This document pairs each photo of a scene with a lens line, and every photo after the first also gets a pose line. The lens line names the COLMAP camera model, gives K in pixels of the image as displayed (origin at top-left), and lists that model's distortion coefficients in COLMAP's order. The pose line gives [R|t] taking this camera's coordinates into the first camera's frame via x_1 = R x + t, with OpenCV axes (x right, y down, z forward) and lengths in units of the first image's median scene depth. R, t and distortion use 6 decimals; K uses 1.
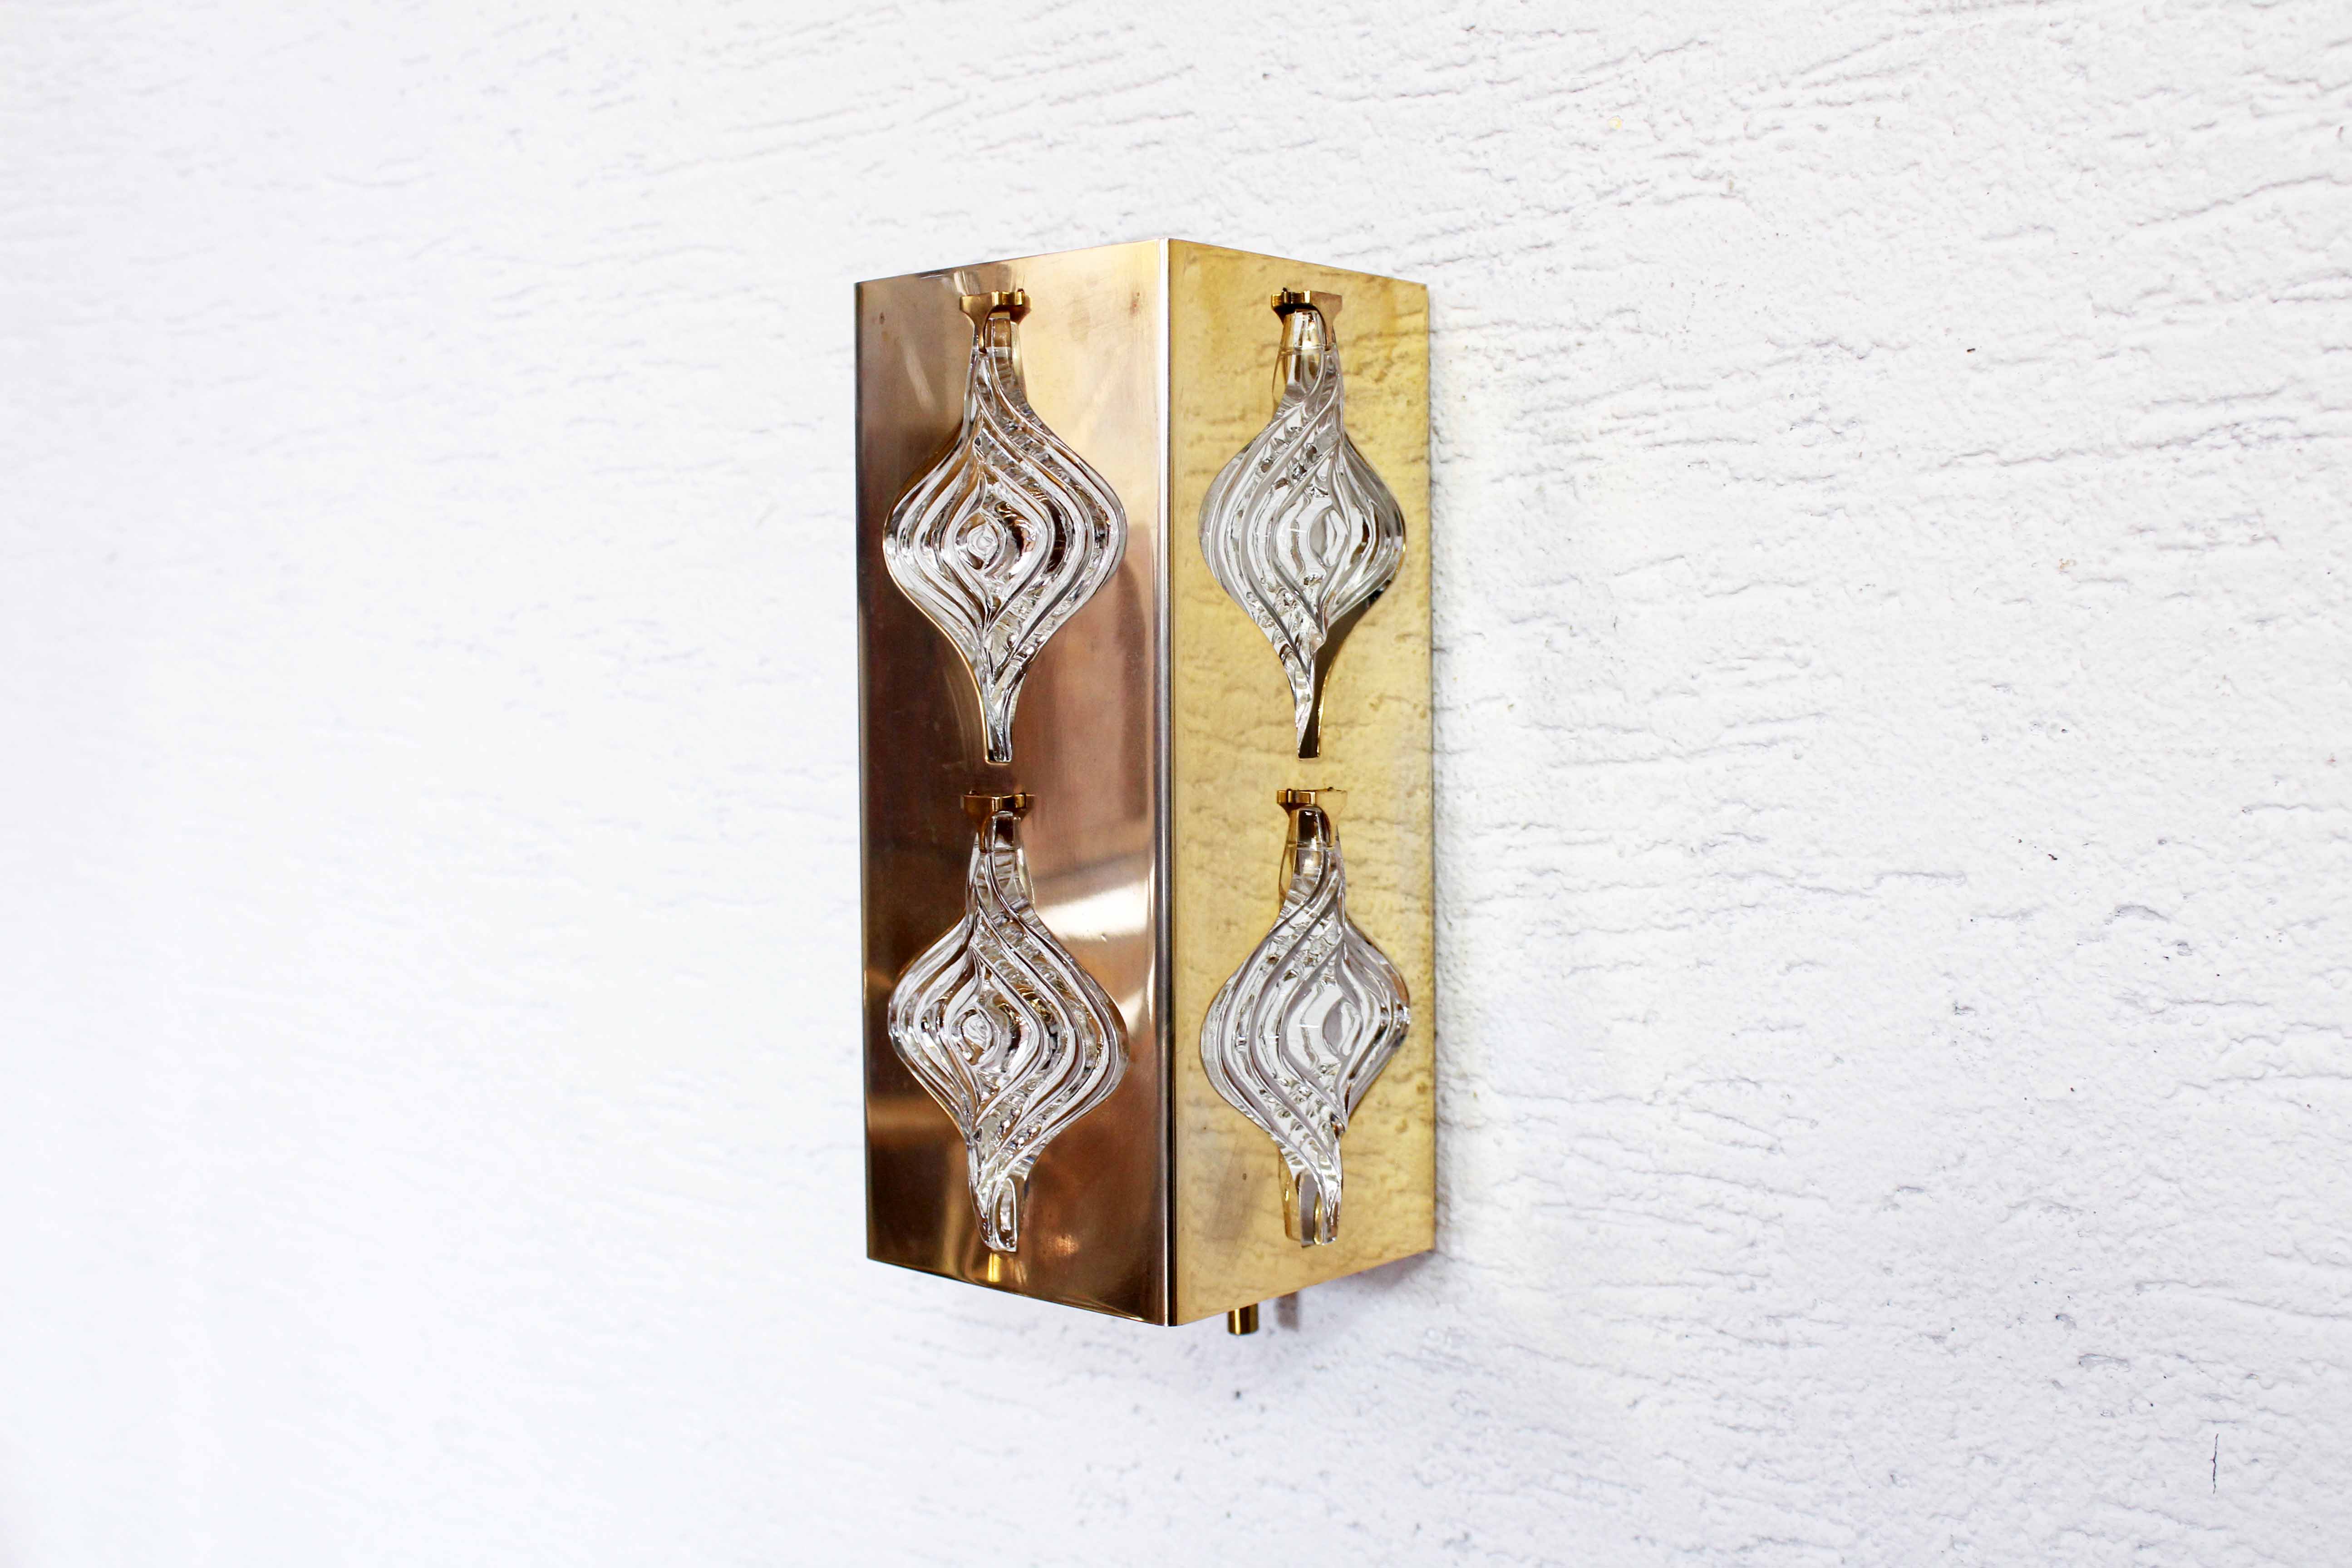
lens RADIAL K [[2609.5, 0, 1163.8], [0, 2609.5, 777.9], [0, 0, 1]] dist [-0.085130, 0.000000]
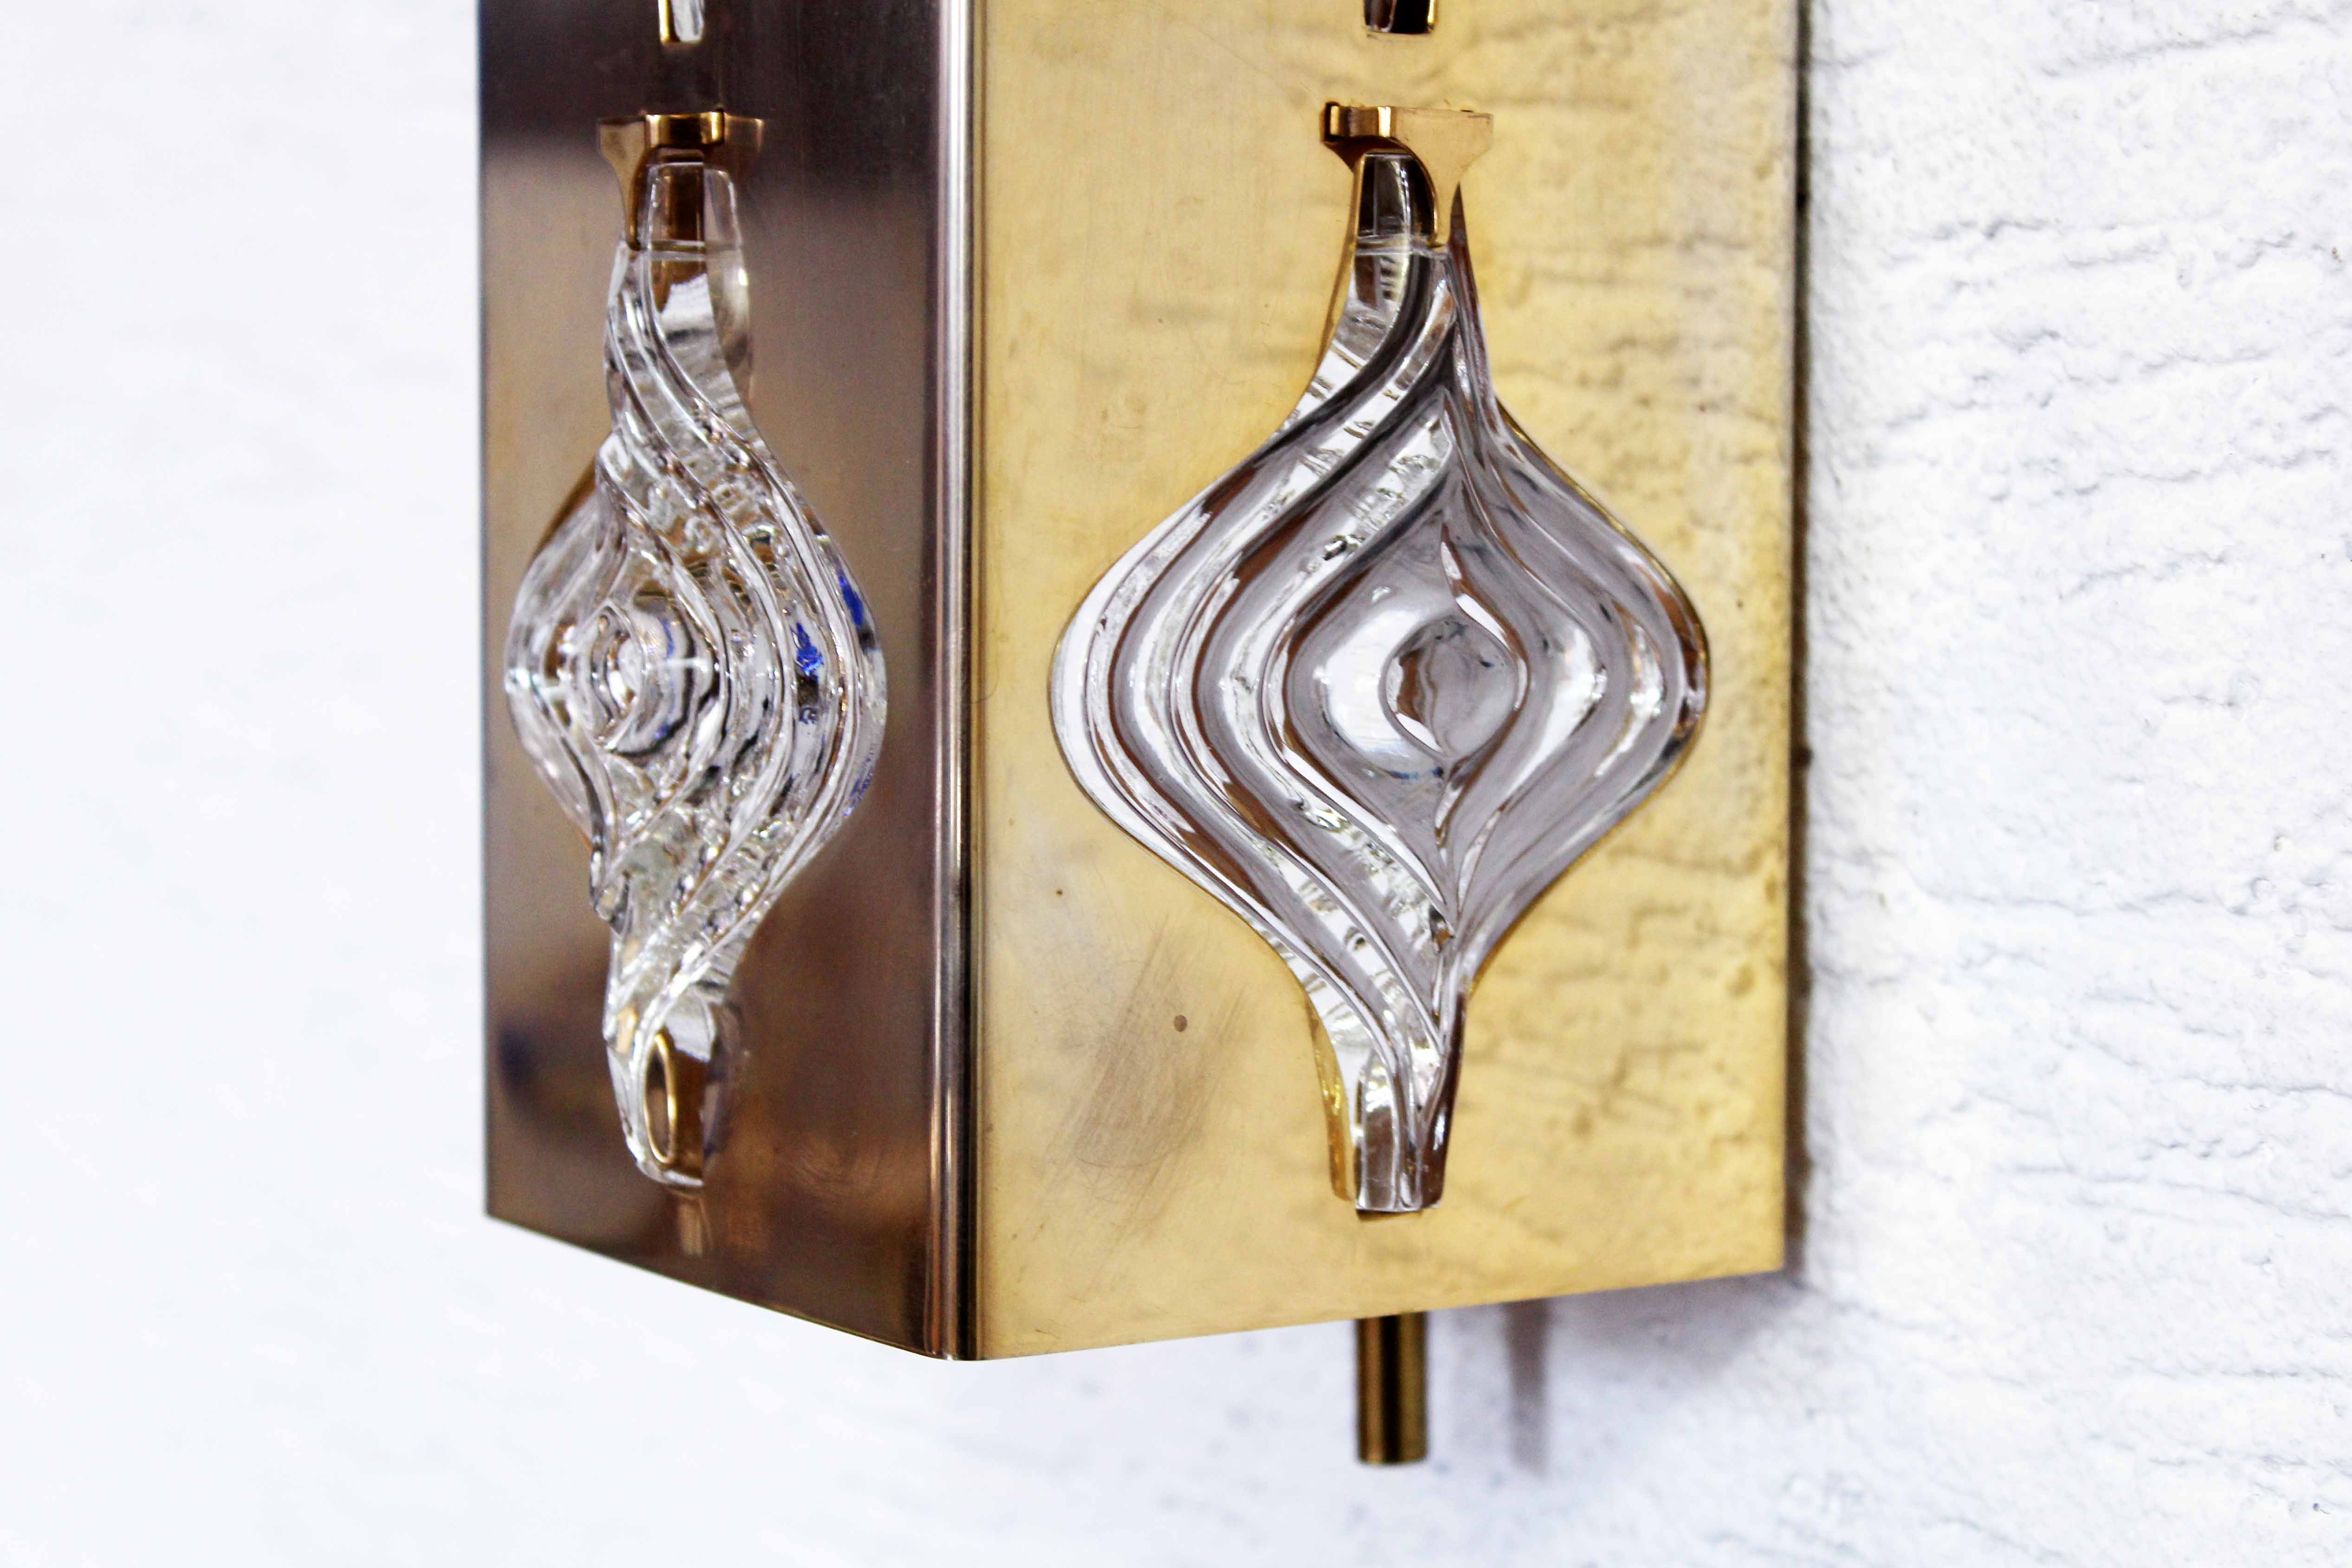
lens RADIAL K [[5146.8, 0, 1180.2], [0, 5146.8, 765.5], [0, 0, 1]] dist [0.066461, 0.000000]
pose [[0.962720, 0.031867, -0.268615, 0.236978], [-0.027531, 0.999423, 0.019893, 0.089892], [0.269094, -0.011756, 0.963042, 0.194366]]
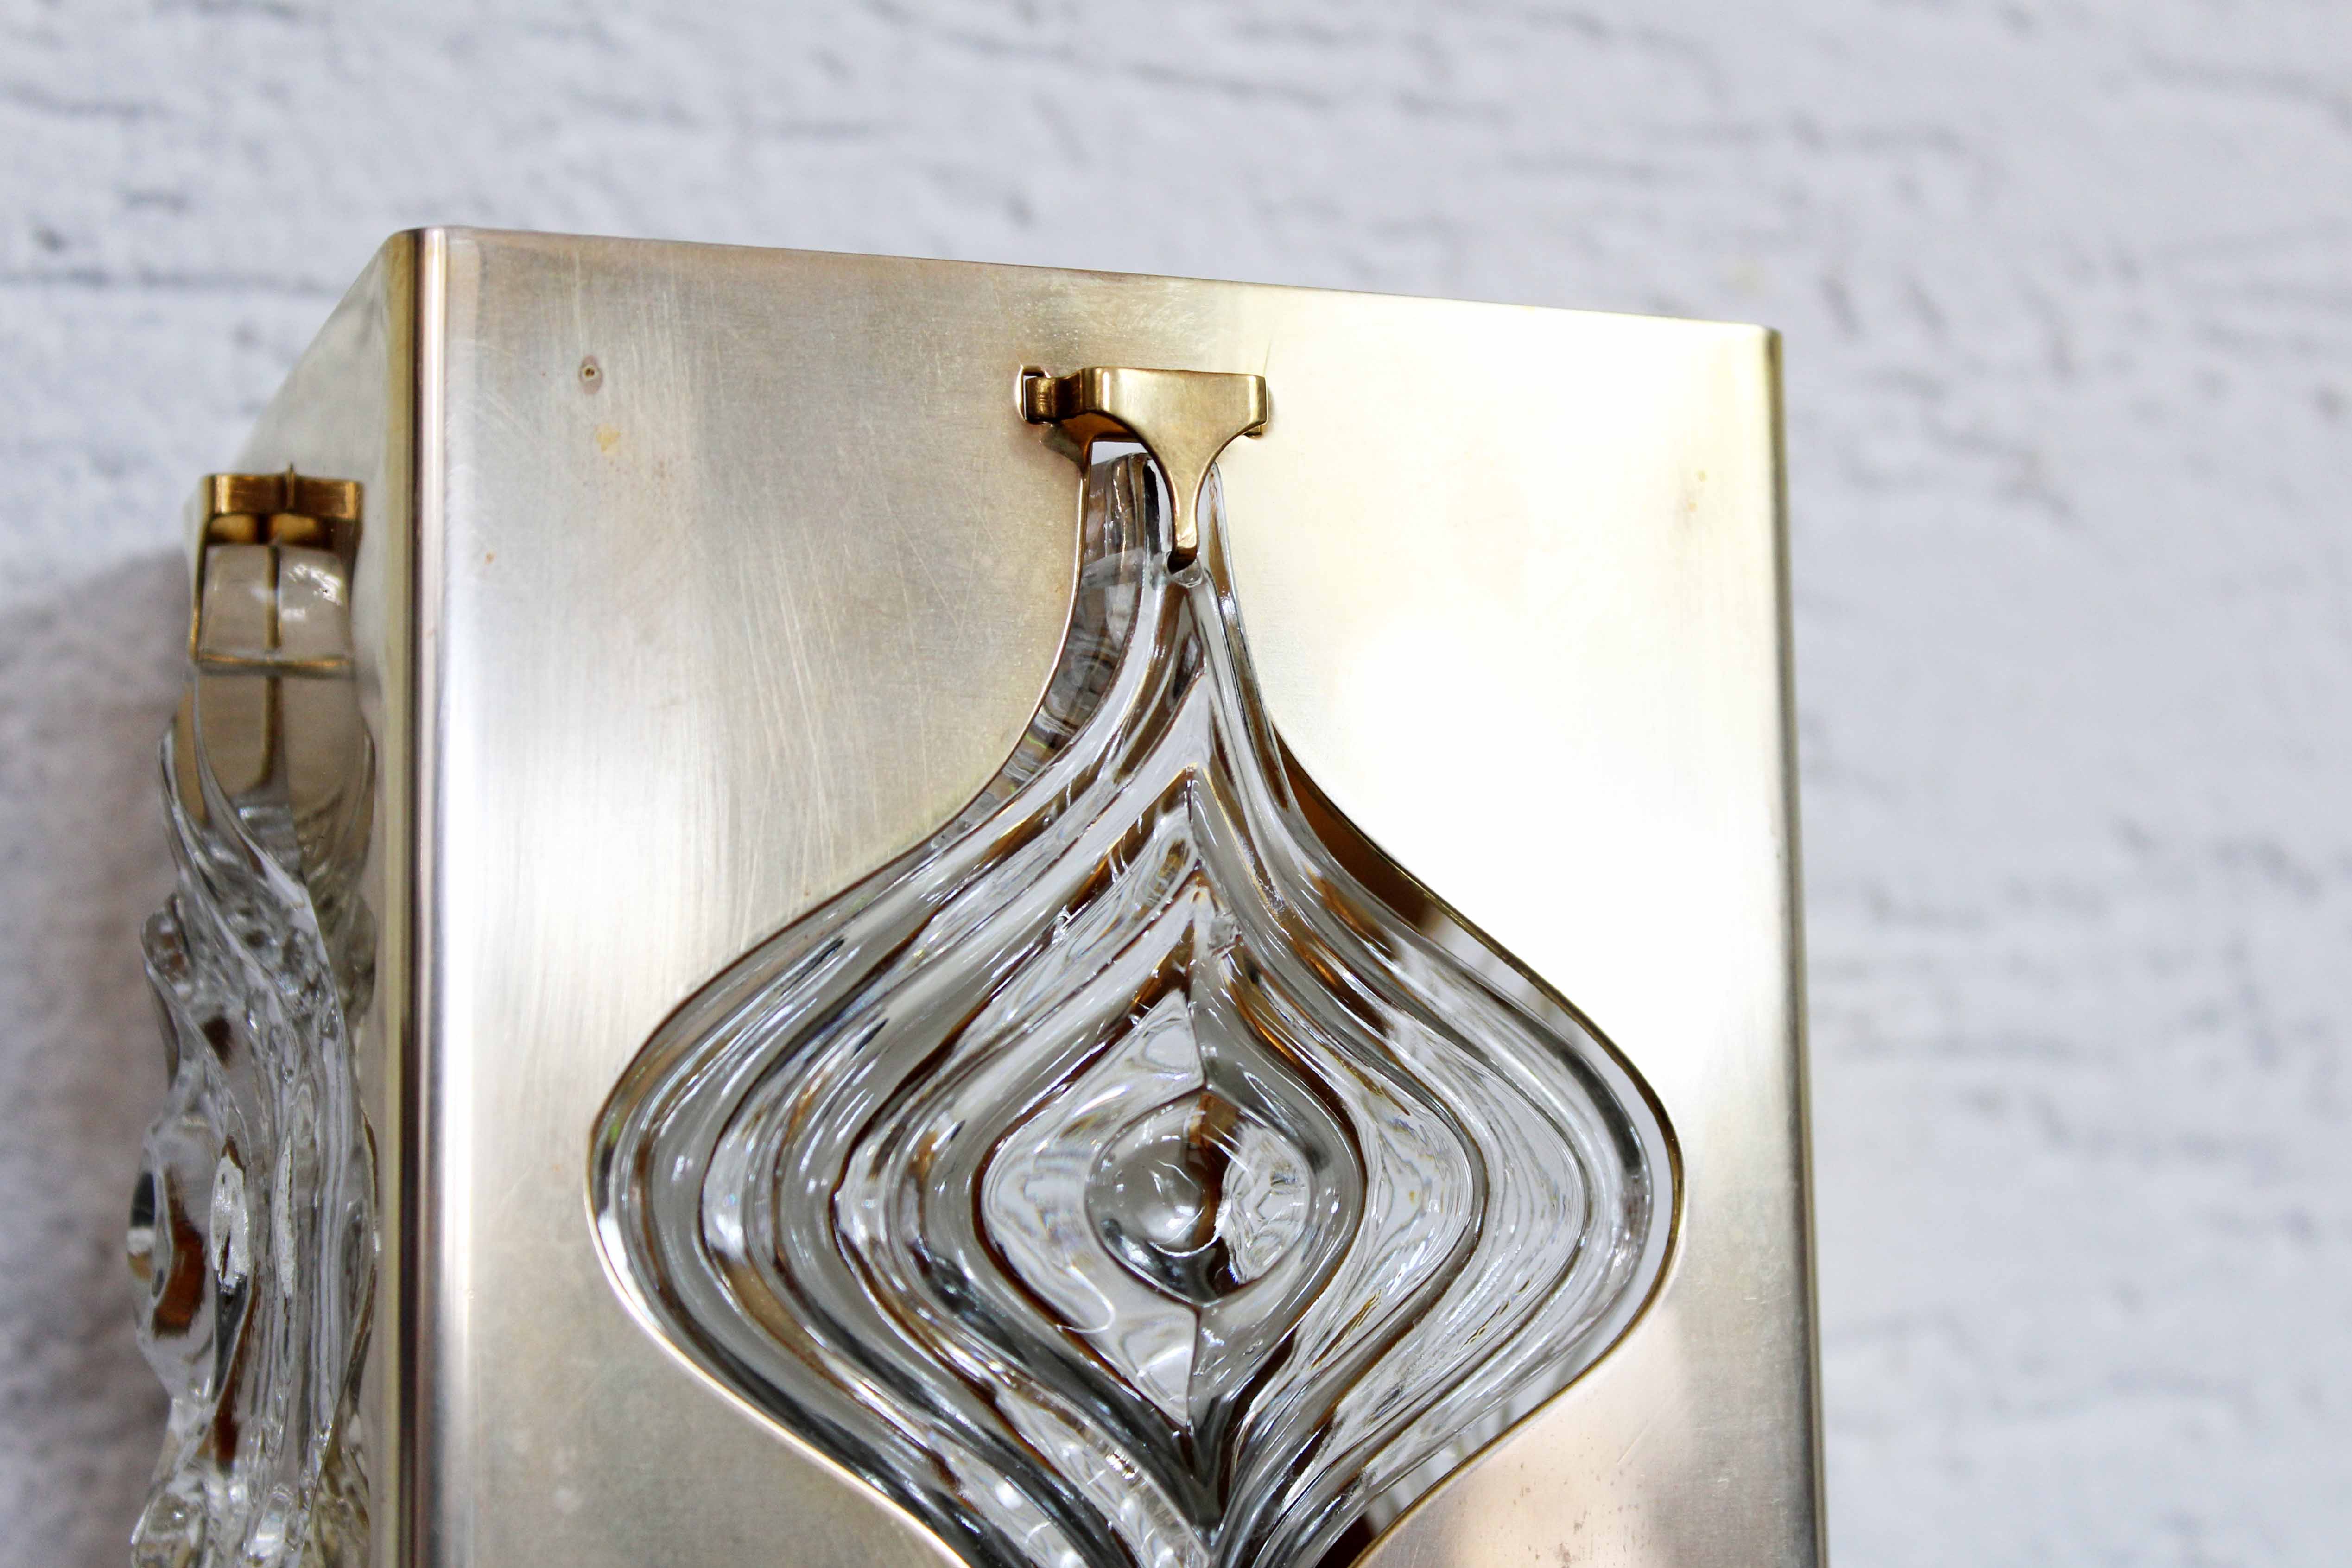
lens RADIAL K [[4849.0, 0, 1179.5], [0, 4849.0, 782.3], [0, 0, 1]] dist [0.083923, 0.000000]
pose [[0.480421, 0.123767, 0.868261, -0.523870], [0.058193, 0.983313, -0.172366, -0.040254], [-0.875105, 0.133335, 0.465202, 0.697856]]
